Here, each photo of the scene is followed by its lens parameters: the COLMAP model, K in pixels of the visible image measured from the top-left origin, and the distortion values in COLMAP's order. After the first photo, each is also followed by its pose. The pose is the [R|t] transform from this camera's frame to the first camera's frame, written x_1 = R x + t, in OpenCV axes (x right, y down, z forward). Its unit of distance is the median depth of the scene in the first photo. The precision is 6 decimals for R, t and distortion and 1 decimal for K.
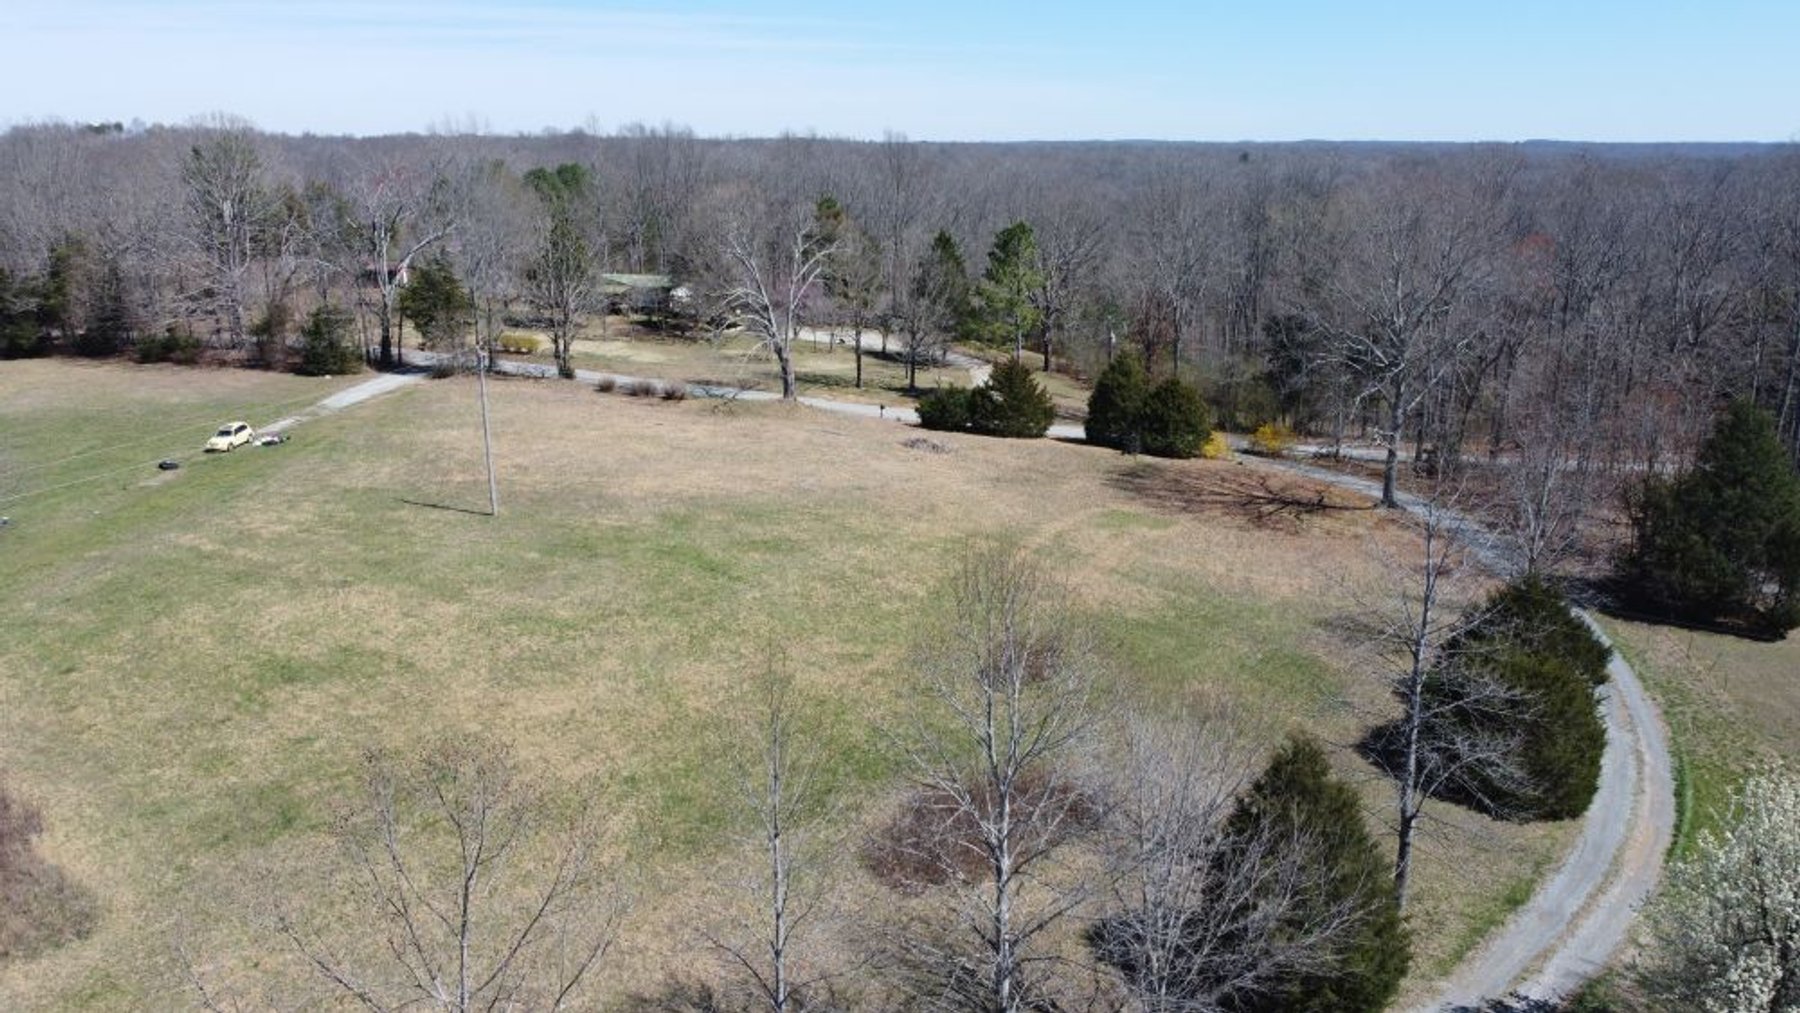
lens RADIAL K [[1359.7, 0, 901.0], [0, 1359.7, 503.3], [0, 0, 1]] dist [0.010841, -0.012471]
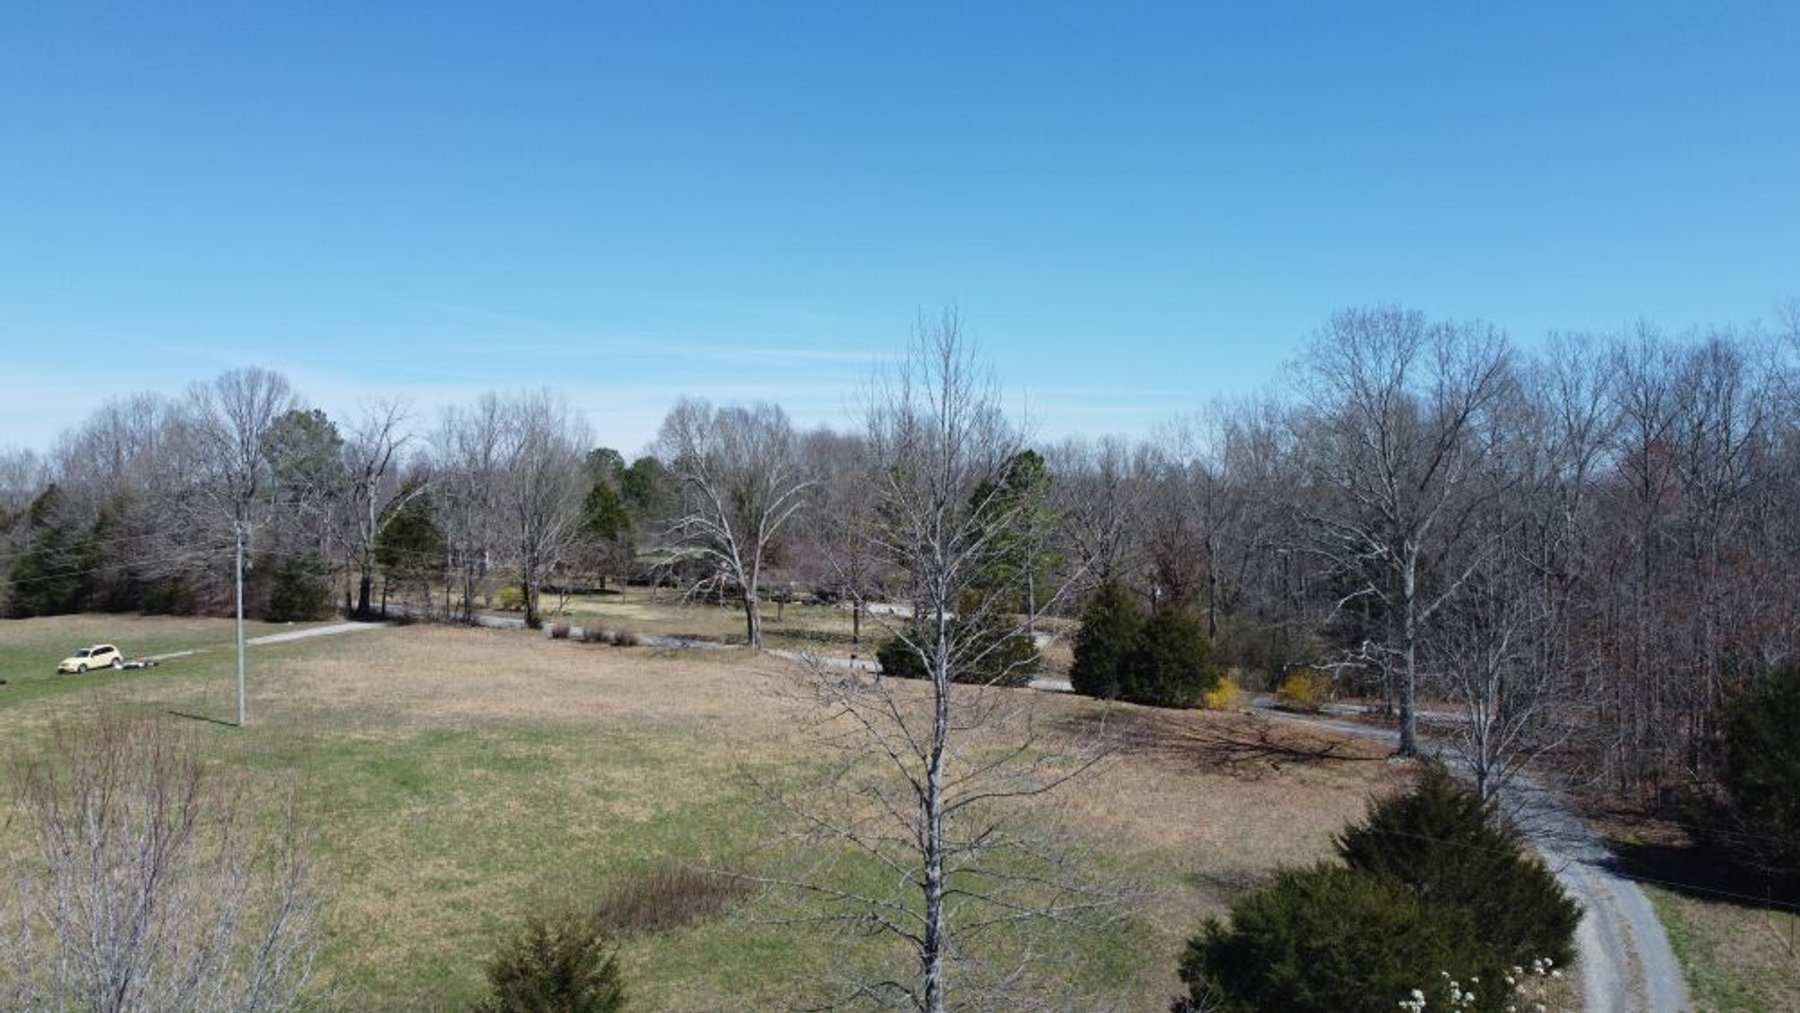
lens RADIAL K [[1359.7, 0, 903.6], [0, 1359.7, 516.1], [0, 0, 1]] dist [0.010841, -0.012471]
pose [[0.983928, -0.006193, -0.178457, 0.190939], [-0.037586, 0.969826, -0.240885, 0.054033], [0.174564, 0.243721, 0.954006, 0.195055]]
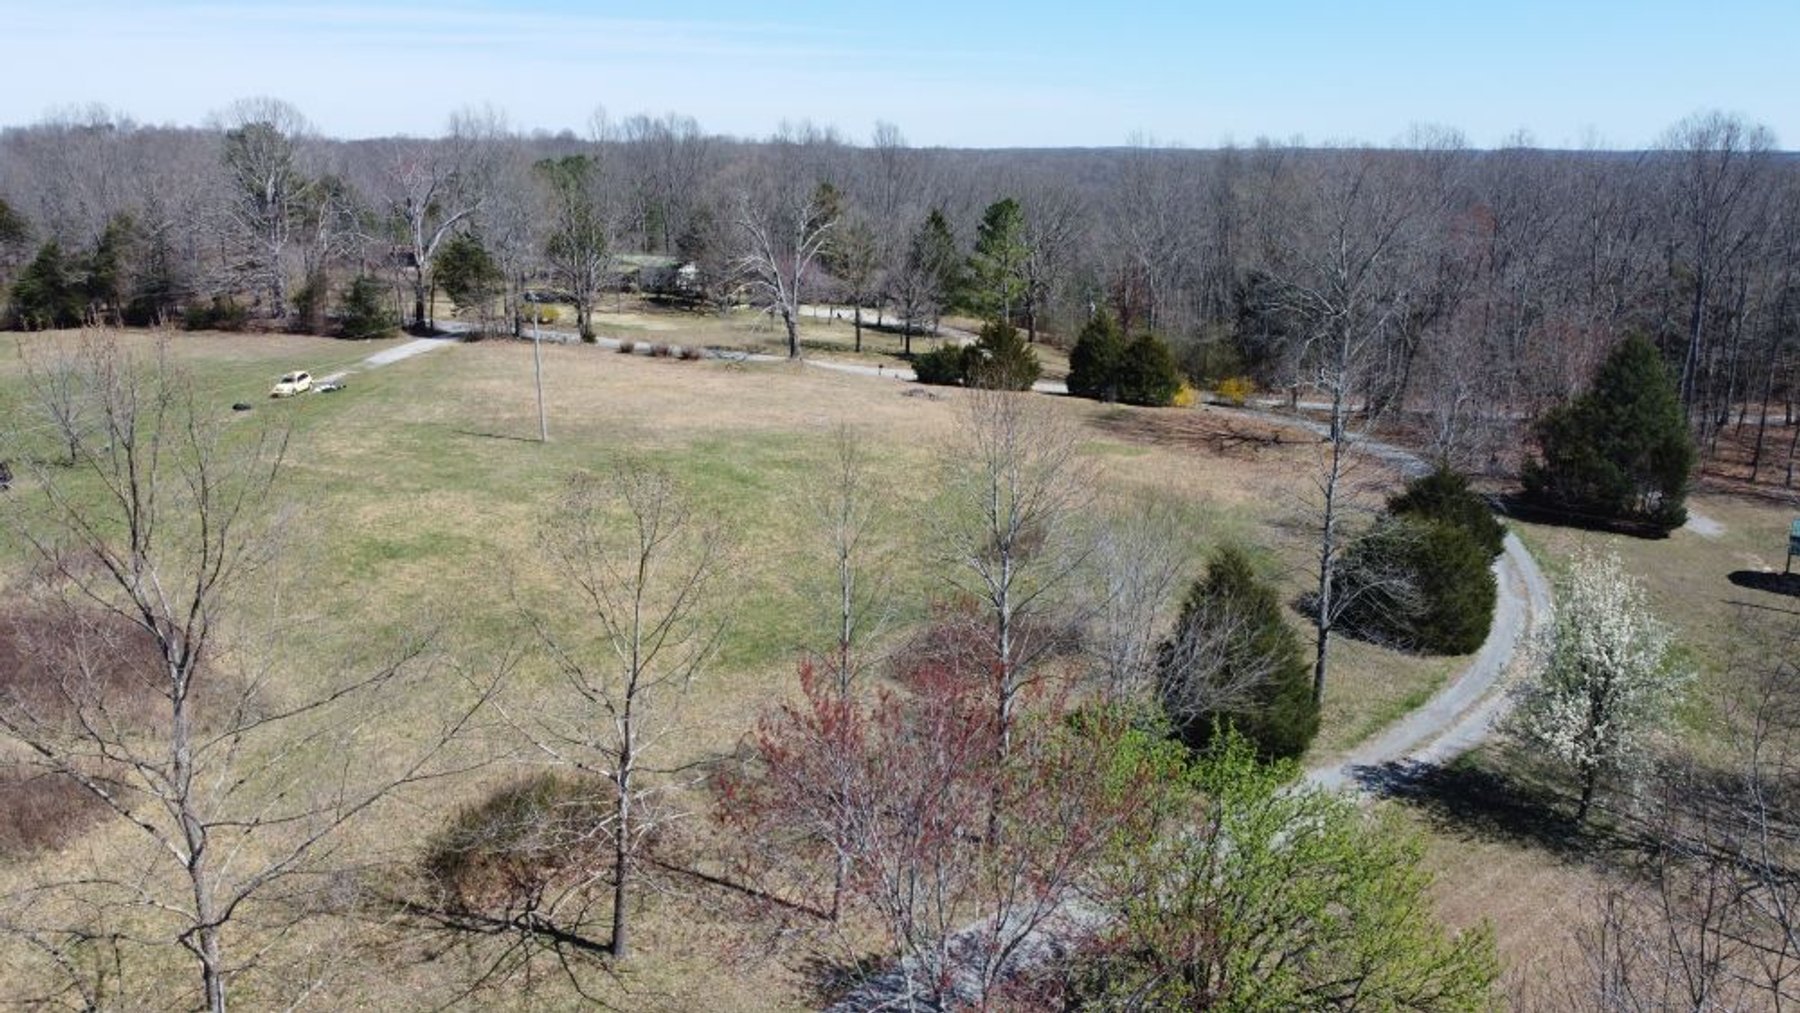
lens RADIAL K [[1359.7, 0, 901.3], [0, 1359.7, 509.4], [0, 0, 1]] dist [0.010841, -0.012471]
pose [[0.999914, -0.000545, 0.013104, -0.013729], [0.000567, 0.999998, -0.001699, 0.051890], [-0.013103, 0.001706, 0.999913, -0.103322]]
